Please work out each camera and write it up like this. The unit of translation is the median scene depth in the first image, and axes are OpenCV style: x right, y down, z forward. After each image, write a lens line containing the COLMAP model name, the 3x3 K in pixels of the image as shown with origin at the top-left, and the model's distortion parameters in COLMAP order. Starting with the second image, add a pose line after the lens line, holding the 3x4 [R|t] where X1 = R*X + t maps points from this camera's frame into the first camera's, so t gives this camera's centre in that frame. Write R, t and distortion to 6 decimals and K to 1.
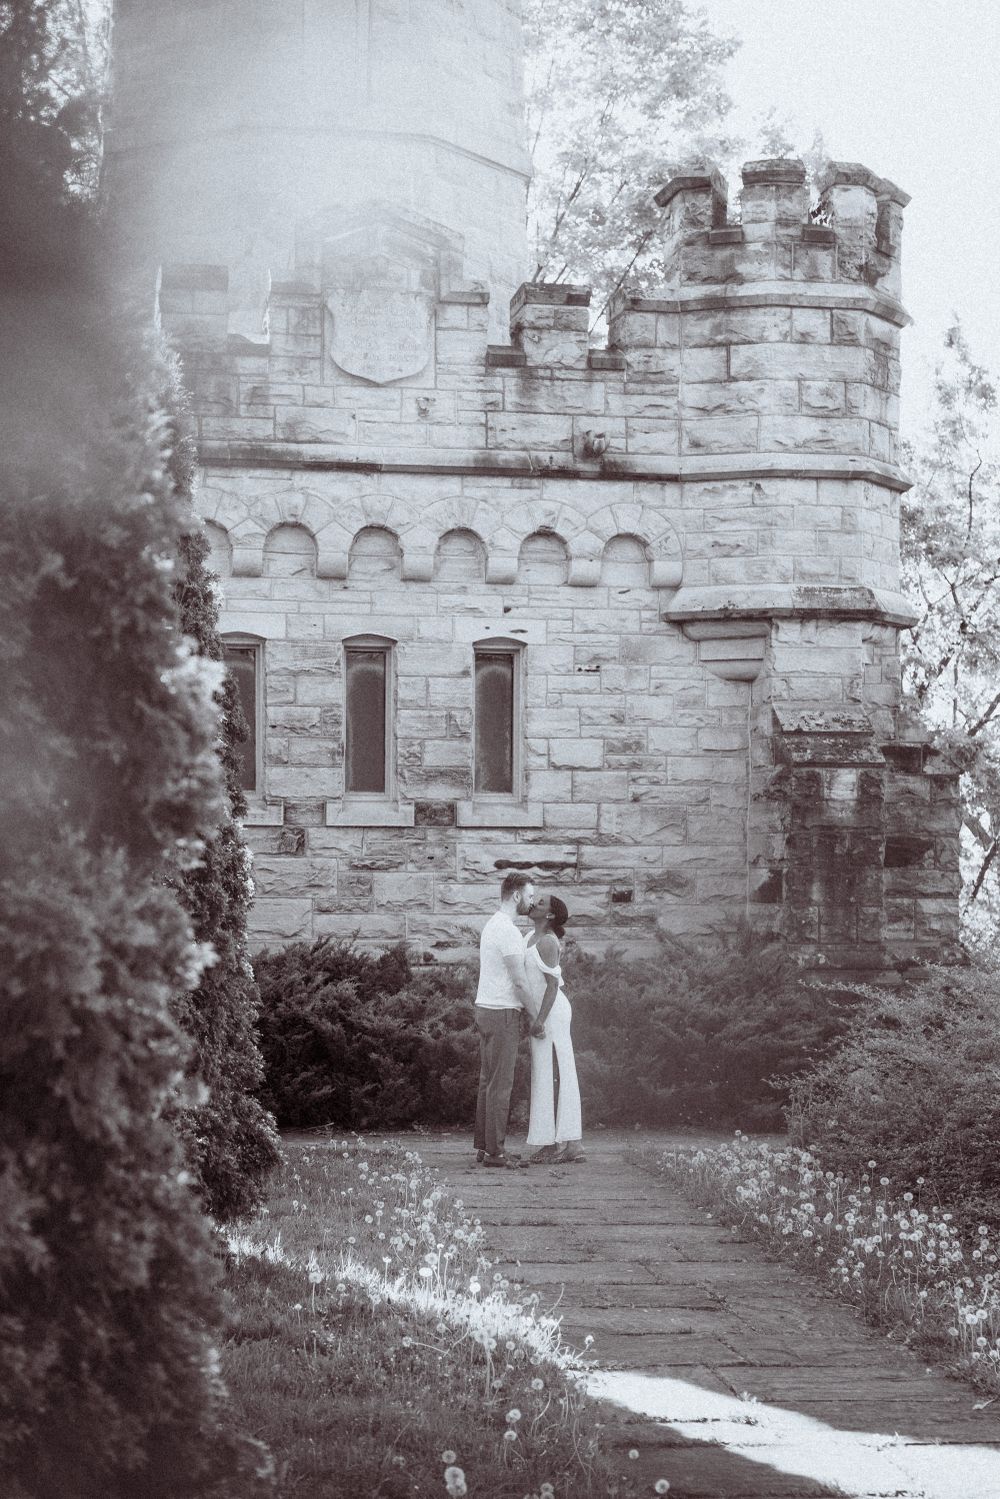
lens RADIAL K [[2571.9, 0, 413.0], [0, 2571.9, 892.0], [0, 0, 1]] dist [-0.009024, 0.023055]
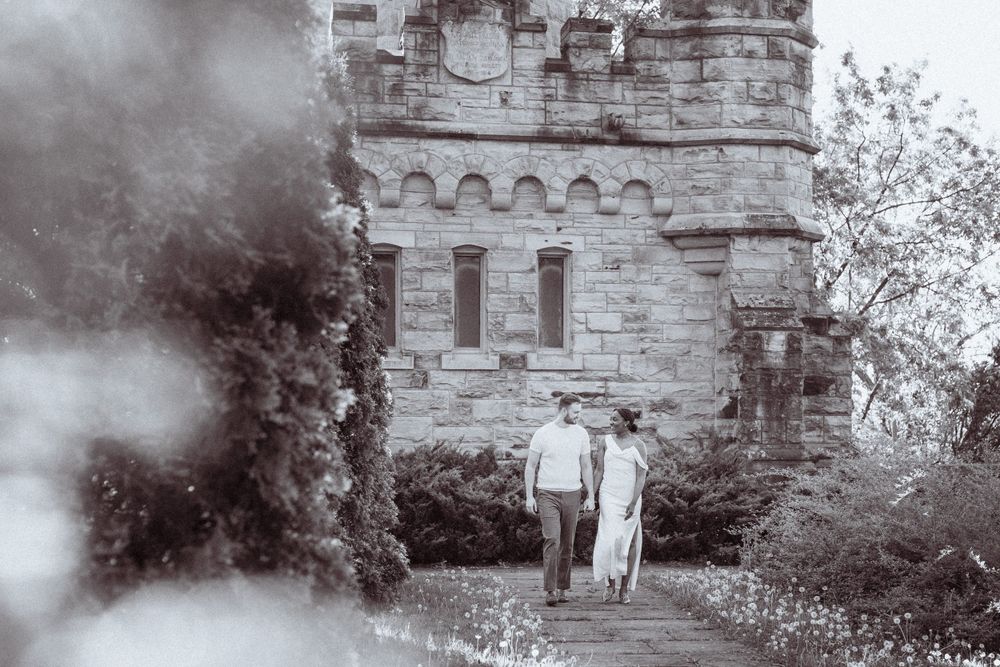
lens RADIAL K [[1579.6, 0, 558.7], [0, 1579.6, 396.5], [0, 0, 1]] dist [-0.023265, -0.012579]
pose [[0.999540, -0.002289, 0.030247, 0.007409], [0.002606, 0.999942, -0.010451, 0.000514], [-0.030222, 0.010525, 0.999488, 0.054839]]
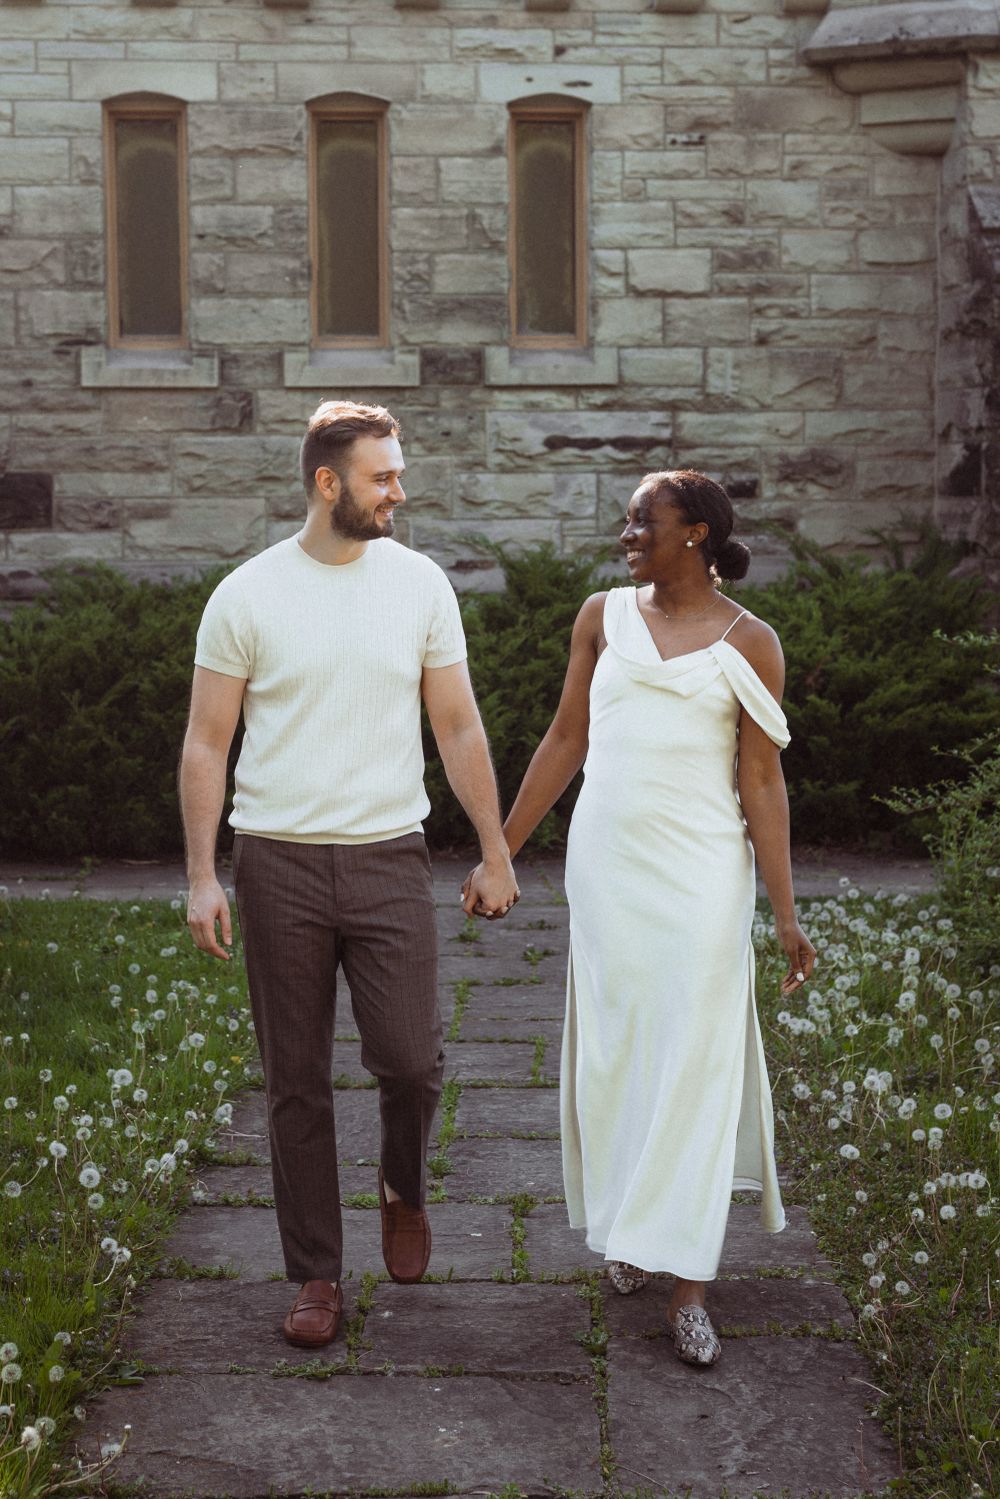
lens RADIAL K [[2877.2, 0, 499.0], [0, 2877.2, 699.1], [0, 0, 1]] dist [-0.027002, 0.128179]
pose [[0.997232, -0.006179, -0.074096, 0.074584], [0.011270, 0.997588, 0.068489, 0.004234], [0.073494, -0.069135, 0.994896, 0.263373]]
